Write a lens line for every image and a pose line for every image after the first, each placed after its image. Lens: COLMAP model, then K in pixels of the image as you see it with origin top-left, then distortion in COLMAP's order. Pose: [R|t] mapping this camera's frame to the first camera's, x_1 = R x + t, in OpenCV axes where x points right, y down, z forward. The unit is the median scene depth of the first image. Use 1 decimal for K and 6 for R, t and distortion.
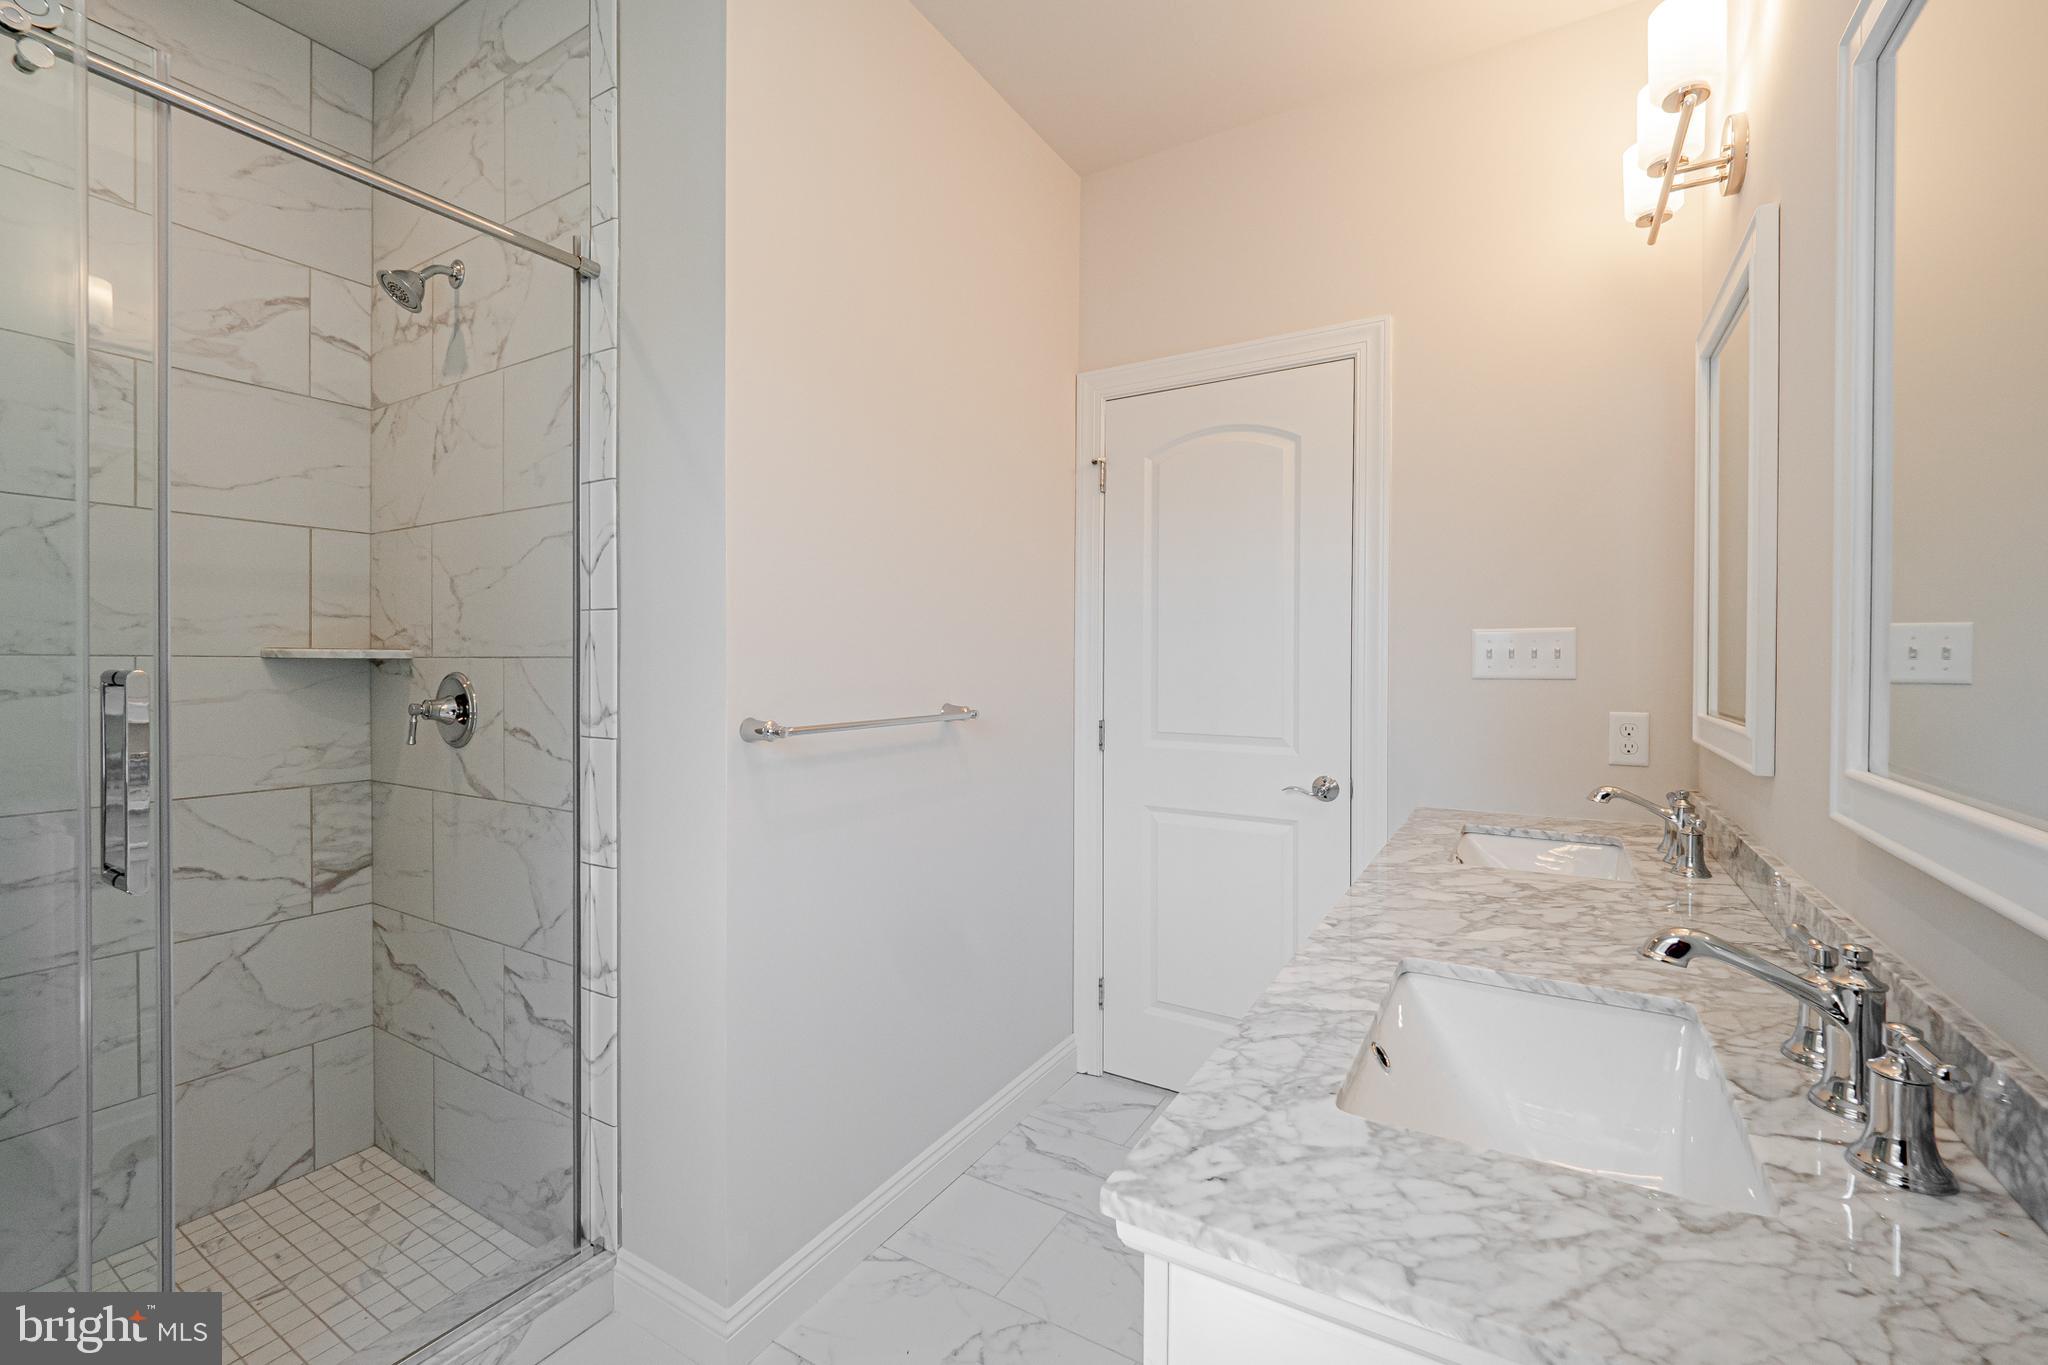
lens RADIAL K [[855.3, 0, 1024.0], [0, 855.3, 682.5], [0, 0, 1]] dist [0.034225, -0.035870]
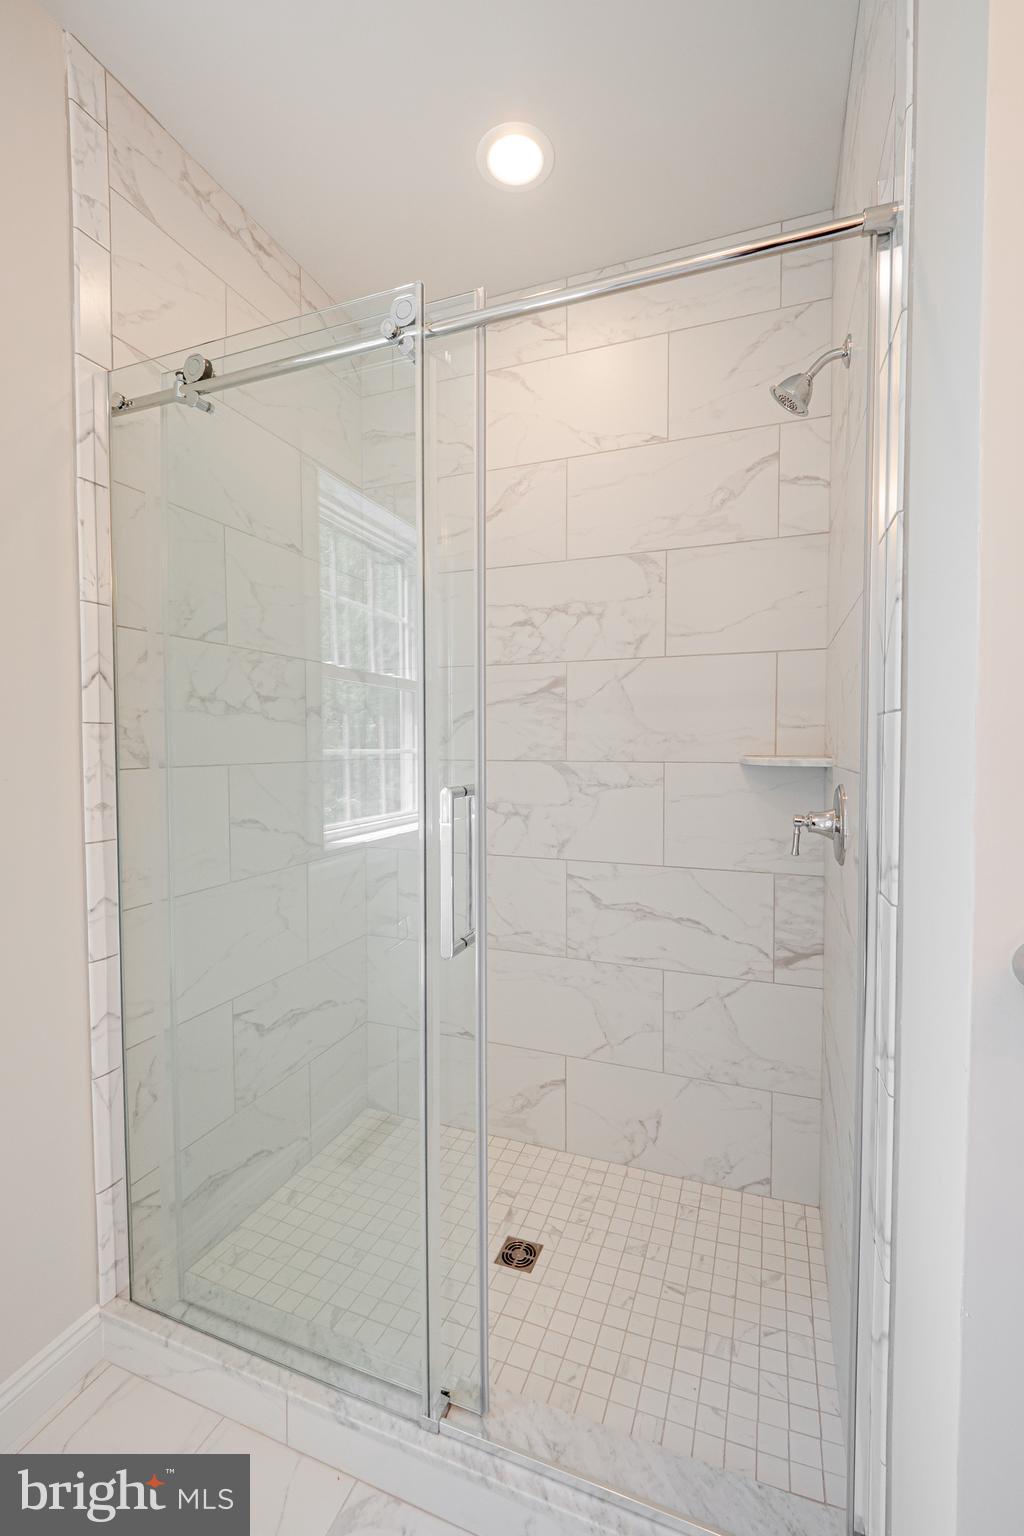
lens RADIAL K [[641.4, 0, 514.0], [0, 641.4, 769.8], [0, 0, 1]] dist [0.034225, -0.035870]
pose [[0.181828, 0.027508, -0.982946, -0.034601], [-0.013519, 0.999584, 0.025473, -0.038343], [0.983237, 0.008656, 0.182124, 0.492204]]
